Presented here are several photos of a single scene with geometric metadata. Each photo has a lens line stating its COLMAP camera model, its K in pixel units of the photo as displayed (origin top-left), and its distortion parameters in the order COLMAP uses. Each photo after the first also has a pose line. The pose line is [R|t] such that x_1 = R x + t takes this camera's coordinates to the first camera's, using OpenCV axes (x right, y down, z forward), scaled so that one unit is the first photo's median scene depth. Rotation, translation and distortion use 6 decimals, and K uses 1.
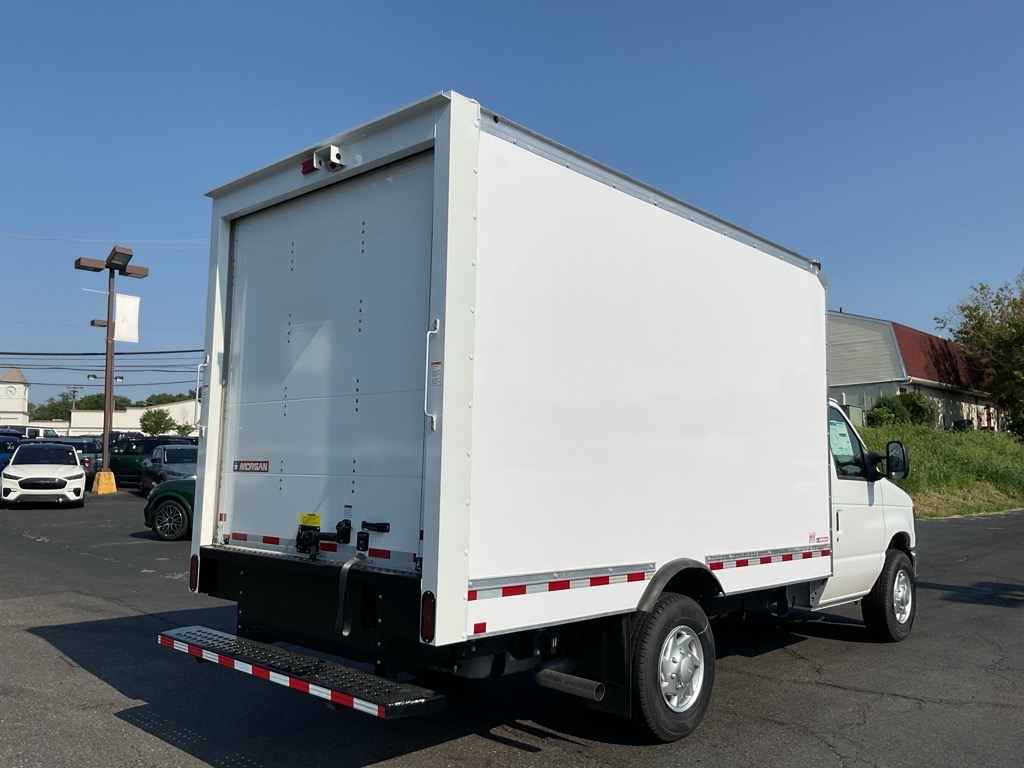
lens RADIAL K [[856.3, 0, 512.0], [0, 856.3, 384.0], [0, 0, 1]] dist [0.005316, -0.000398]
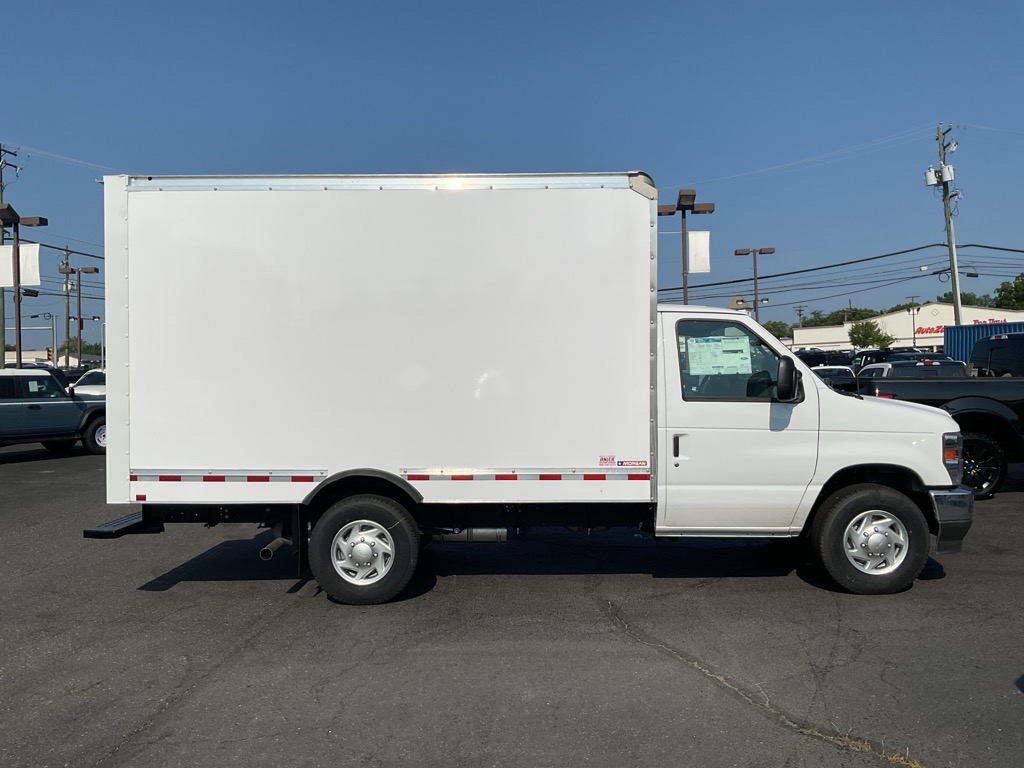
lens RADIAL K [[856.3, 0, 512.0], [0, 856.3, 384.0], [0, 0, 1]] dist [0.005316, -0.000398]
pose [[0.656350, -0.021840, -0.754140, 1.345042], [0.100119, 0.993262, 0.058371, 0.030026], [0.747784, -0.113815, 0.654114, 0.370230]]
